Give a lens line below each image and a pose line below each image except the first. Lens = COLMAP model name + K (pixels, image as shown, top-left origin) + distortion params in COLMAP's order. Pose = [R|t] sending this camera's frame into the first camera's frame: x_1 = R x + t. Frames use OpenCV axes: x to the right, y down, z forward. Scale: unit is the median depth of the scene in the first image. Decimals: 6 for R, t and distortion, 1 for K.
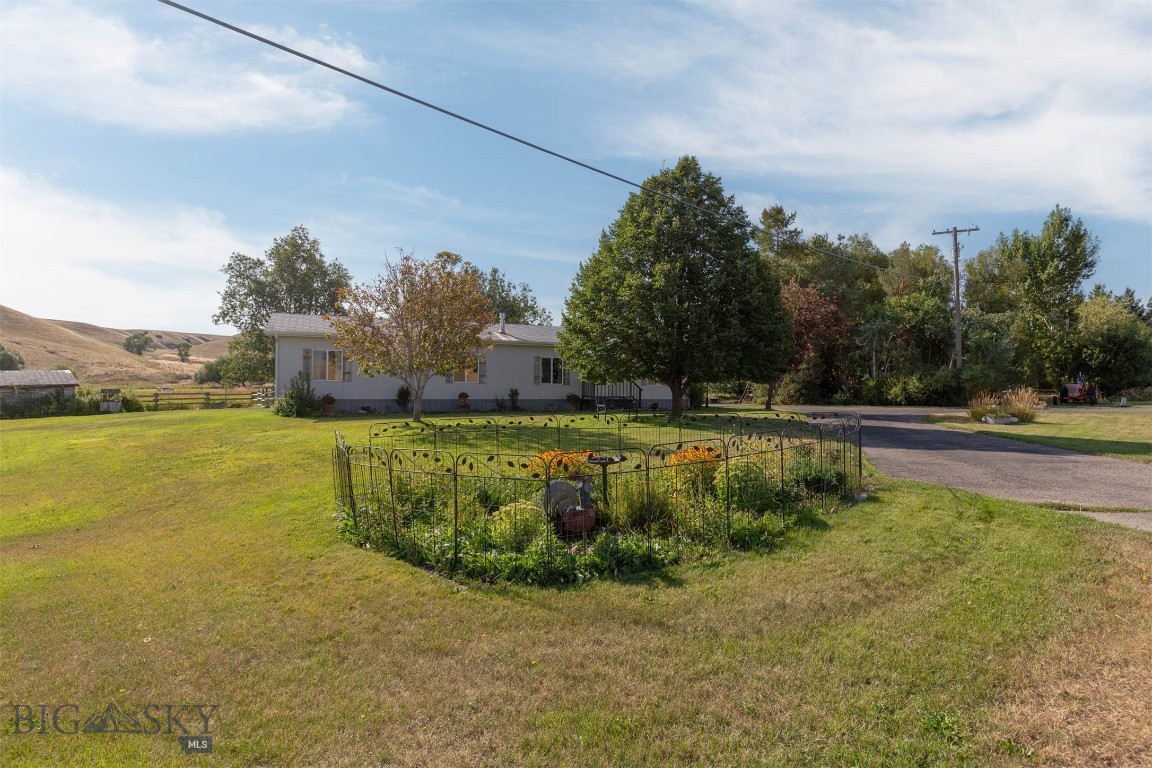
lens RADIAL K [[638.5, 0, 571.8], [0, 638.5, 385.9], [0, 0, 1]] dist [0.001073, 0.000463]
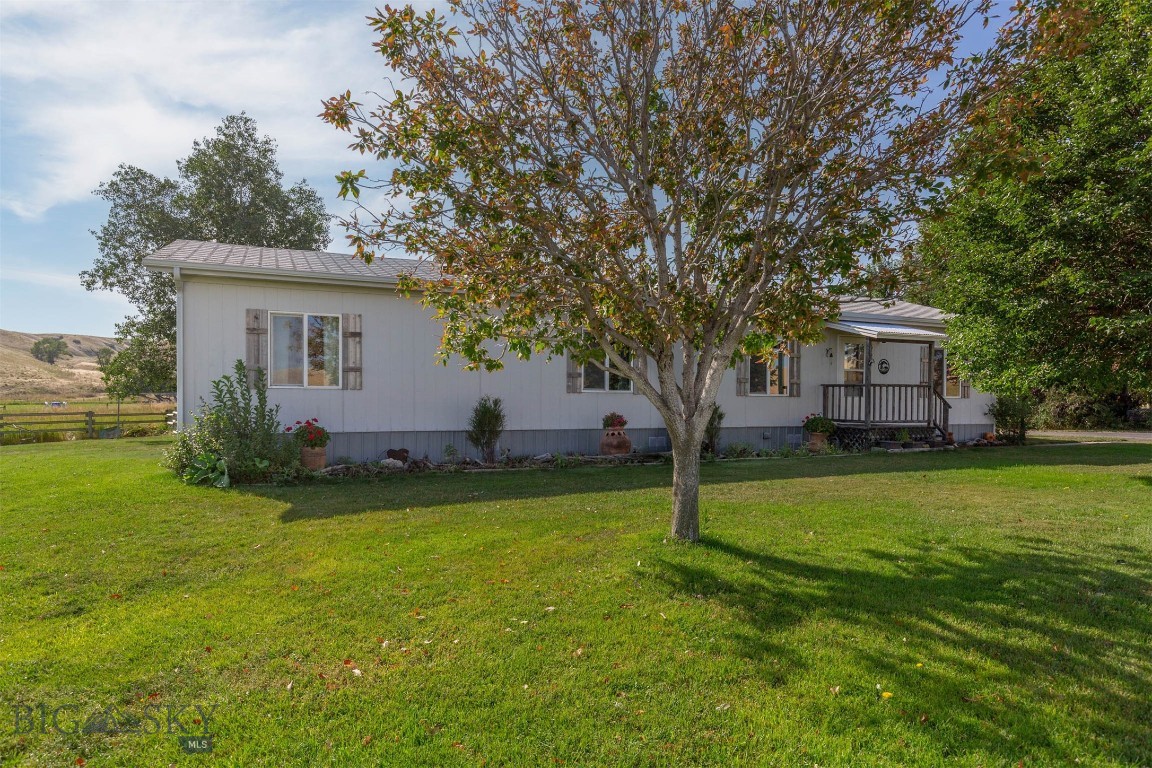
lens RADIAL K [[708.6, 0, 573.0], [0, 708.6, 418.1], [0, 0, 1]] dist [-0.021339, 0.005077]
pose [[0.999495, -0.003787, 0.031545, -0.148313], [0.002930, 0.999627, 0.027169, -0.000303], [-0.031636, -0.027063, 0.999133, 0.354292]]
